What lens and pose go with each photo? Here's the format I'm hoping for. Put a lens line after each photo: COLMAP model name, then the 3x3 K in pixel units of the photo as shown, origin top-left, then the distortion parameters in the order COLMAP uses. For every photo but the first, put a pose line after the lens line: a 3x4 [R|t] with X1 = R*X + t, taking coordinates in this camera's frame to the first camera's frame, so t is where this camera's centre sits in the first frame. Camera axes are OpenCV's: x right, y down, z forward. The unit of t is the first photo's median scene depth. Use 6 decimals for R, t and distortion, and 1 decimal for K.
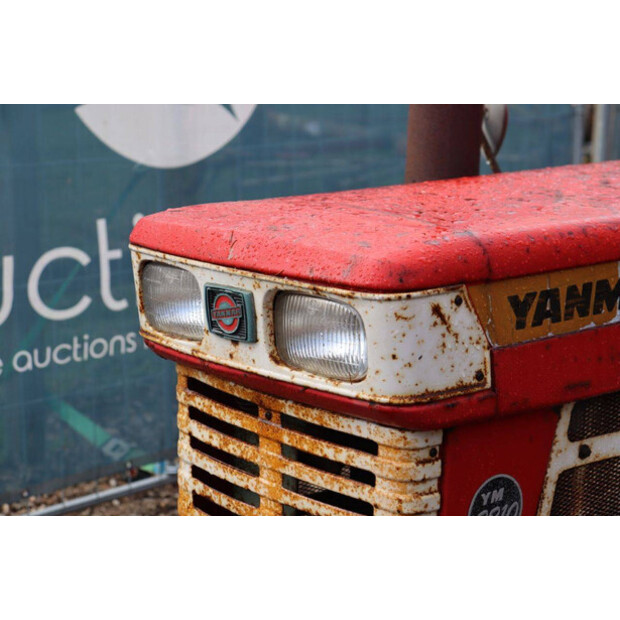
lens RADIAL K [[1443.2, 0, 310.0], [0, 1443.2, 310.0], [0, 0, 1]] dist [0.343197, 0.564488]
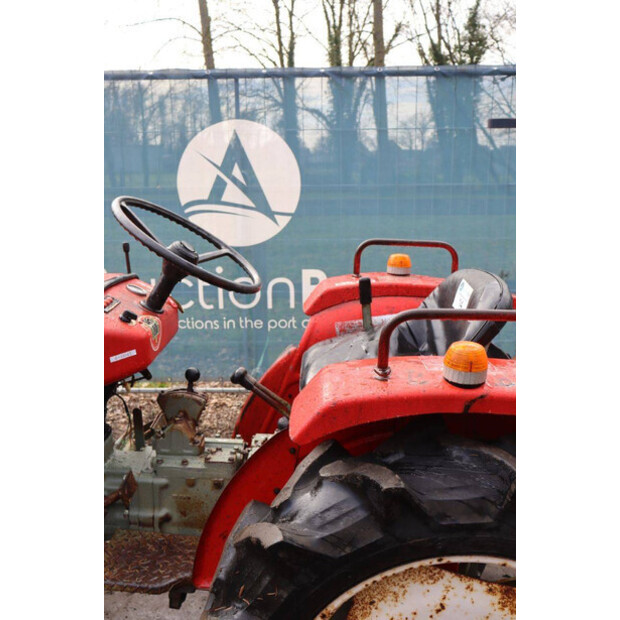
lens RADIAL K [[614.8, 0, 296.0], [0, 614.8, 311.5], [0, 0, 1]] dist [-0.080043, 0.012165]
pose [[0.729339, 0.166550, -0.663570, 1.414951], [-0.136885, 0.985828, 0.096981, -0.254959], [0.670318, 0.020100, 0.741801, 0.977119]]
